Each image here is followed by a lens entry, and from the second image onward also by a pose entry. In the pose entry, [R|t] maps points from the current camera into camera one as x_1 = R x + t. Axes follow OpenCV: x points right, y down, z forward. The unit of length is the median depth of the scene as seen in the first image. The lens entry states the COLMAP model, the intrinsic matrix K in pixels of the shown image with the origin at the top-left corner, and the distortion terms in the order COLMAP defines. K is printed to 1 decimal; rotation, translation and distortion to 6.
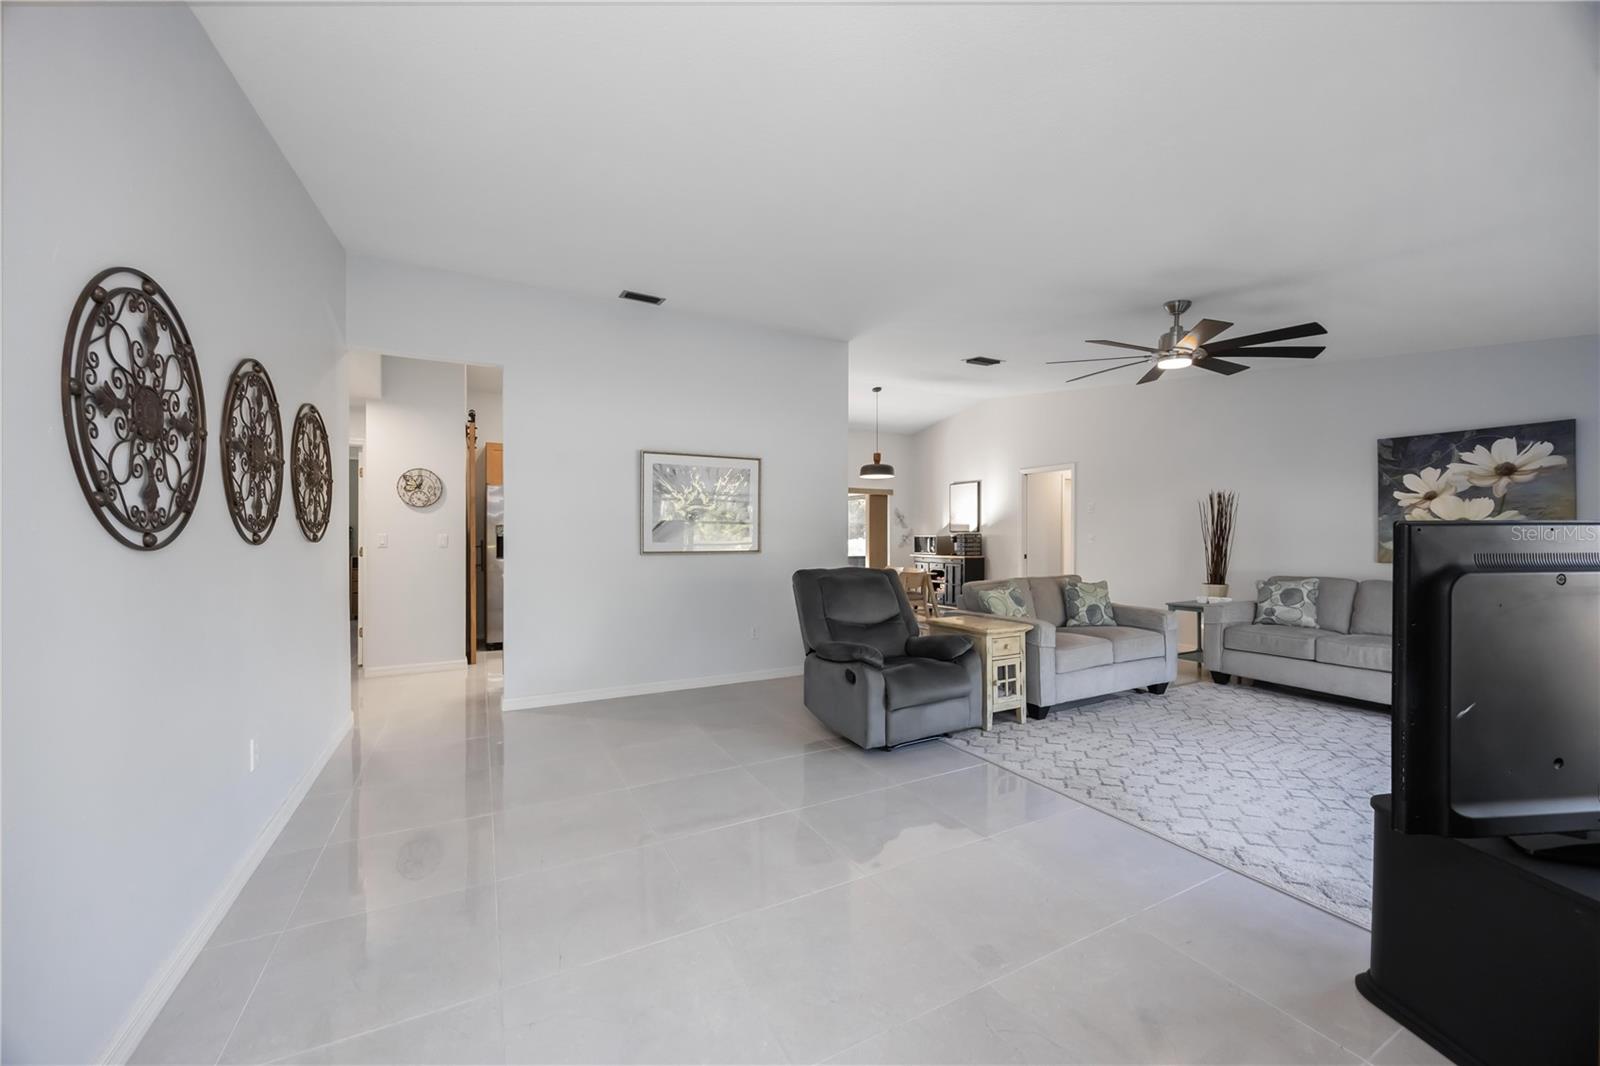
lens RADIAL K [[602.5, 0, 805.9], [0, 602.5, 534.6], [0, 0, 1]] dist [-0.001116, -0.000021]
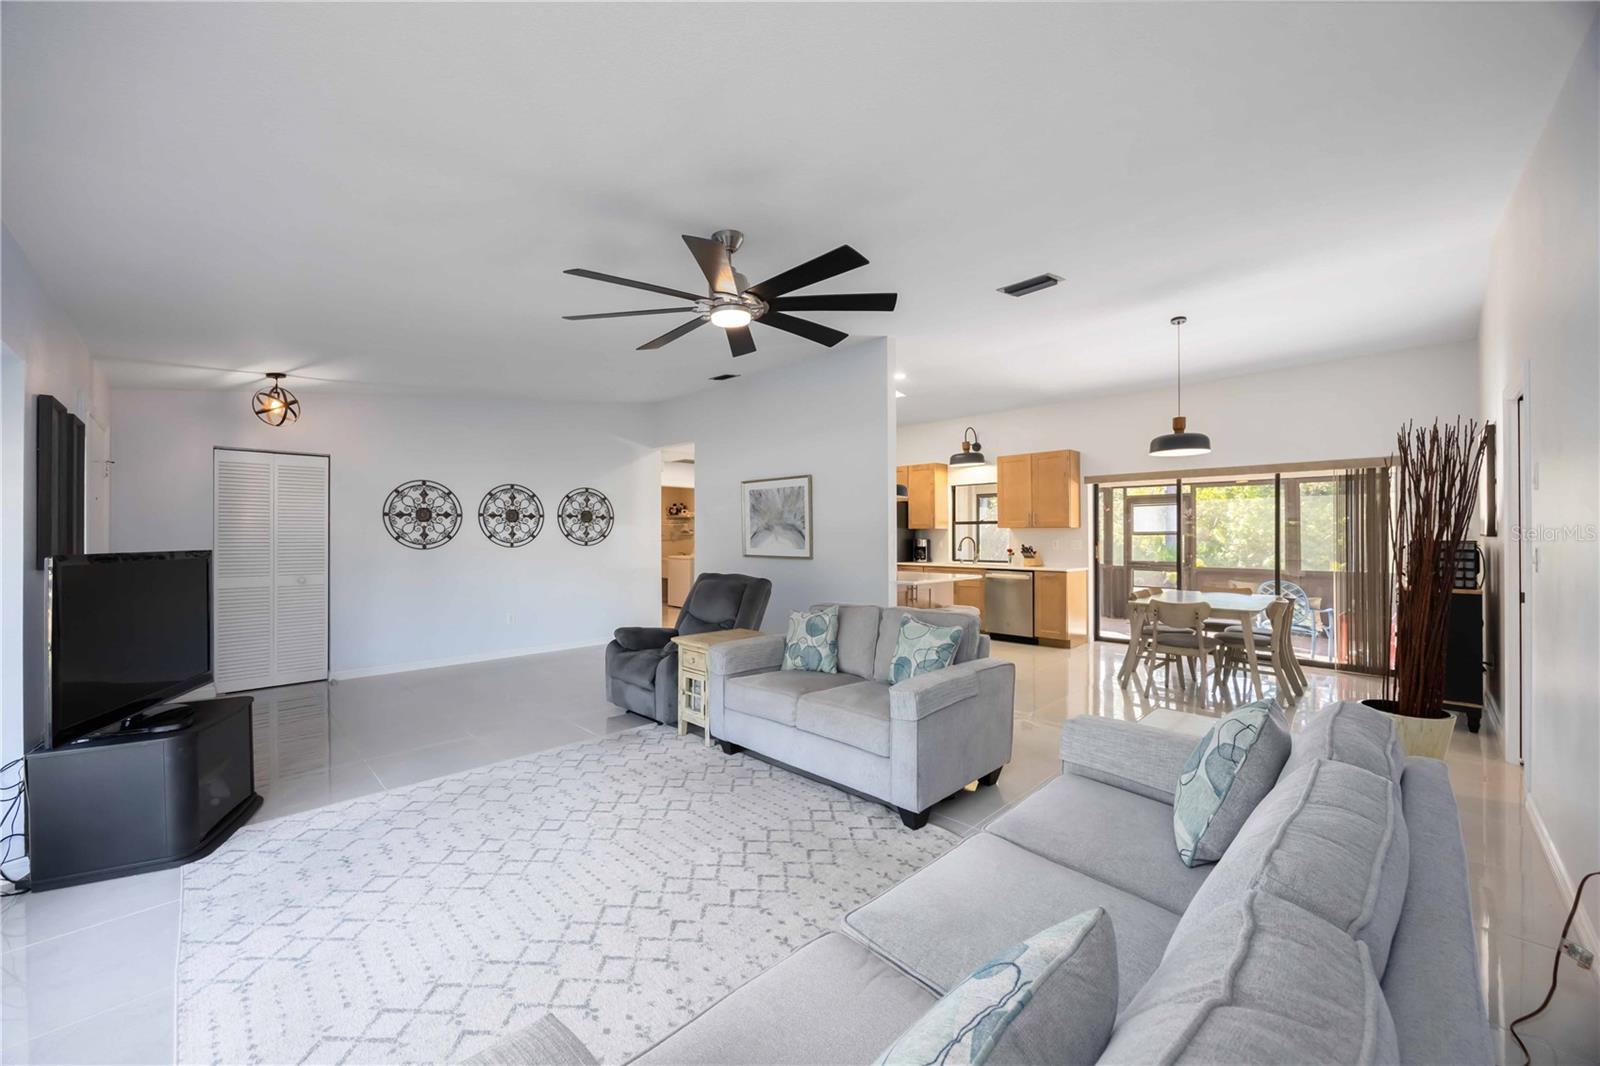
lens RADIAL K [[602.5, 0, 790.9], [0, 602.5, 532.1], [0, 0, 1]] dist [-0.001116, -0.000021]
pose [[0.284003, -0.000614, -0.958823, 1.351155], [0.007396, 0.999971, 0.001550, -0.030002], [0.958795, -0.007531, 0.283999, 0.874503]]
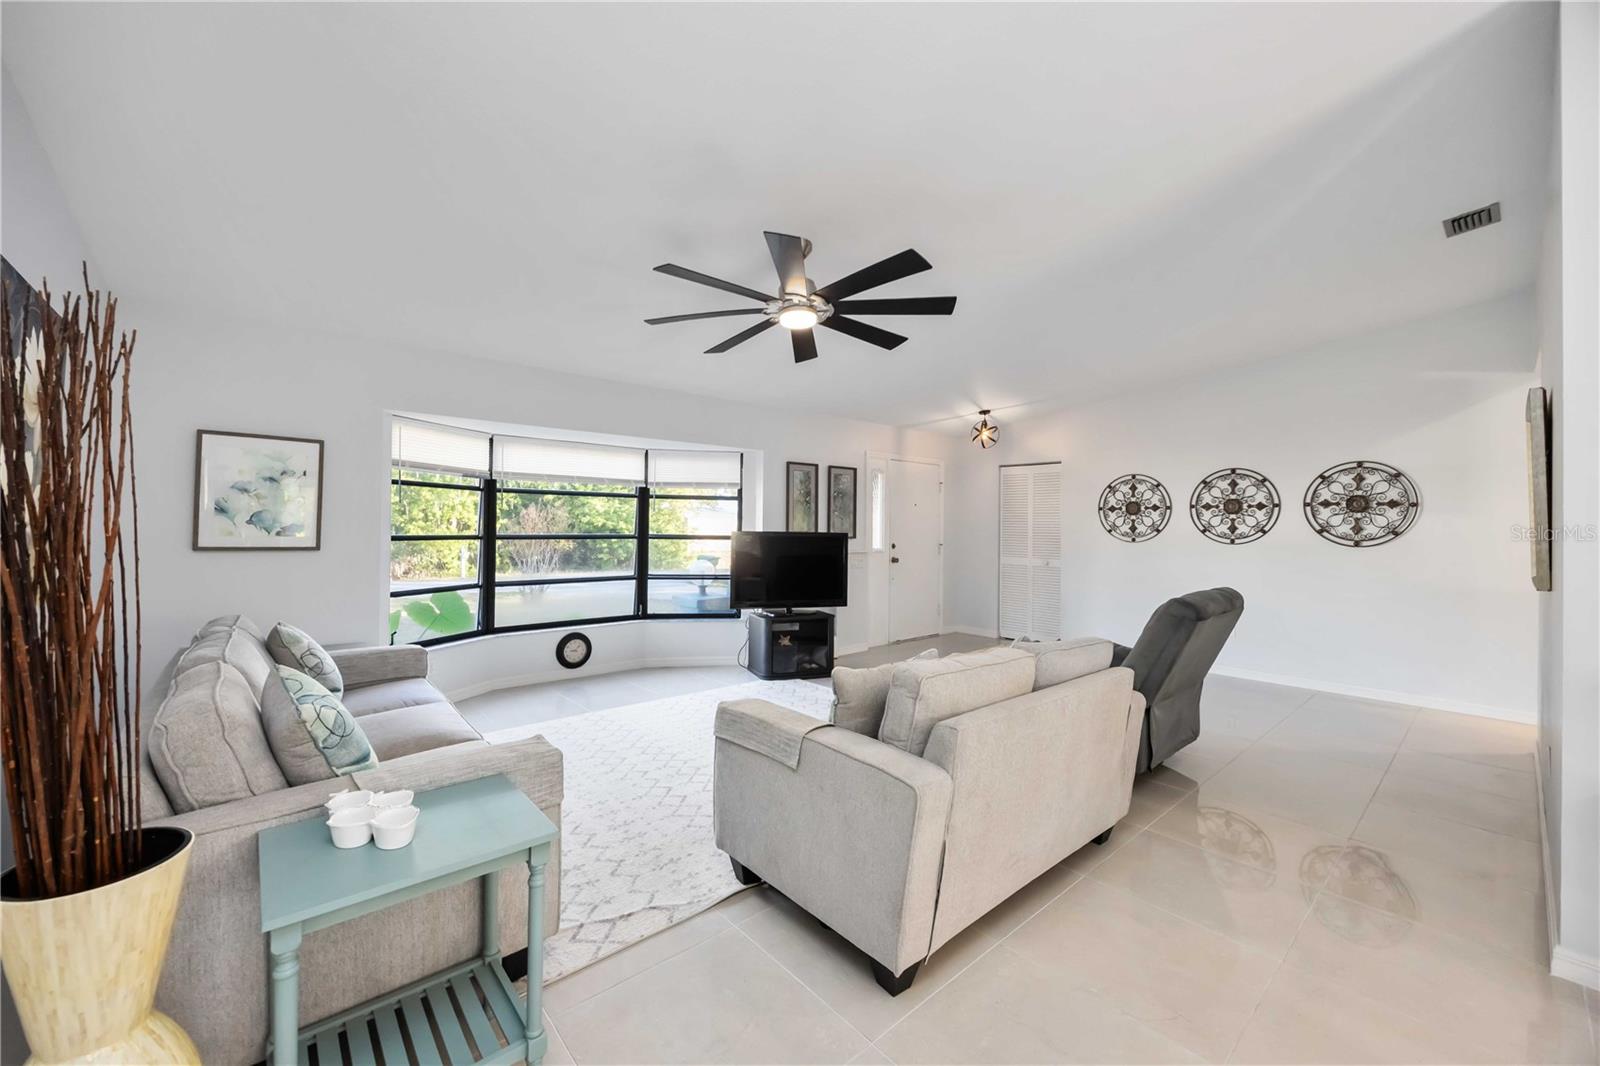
lens RADIAL K [[621.7, 0, 792.0], [0, 621.7, 521.2], [0, 0, 1]] dist [0.002908, 0.000333]
pose [[-0.974351, -0.003591, -0.225004, 0.808680], [-0.002055, 0.999973, -0.007061, -0.032176], [0.225023, -0.006418, -0.974332, 1.824092]]
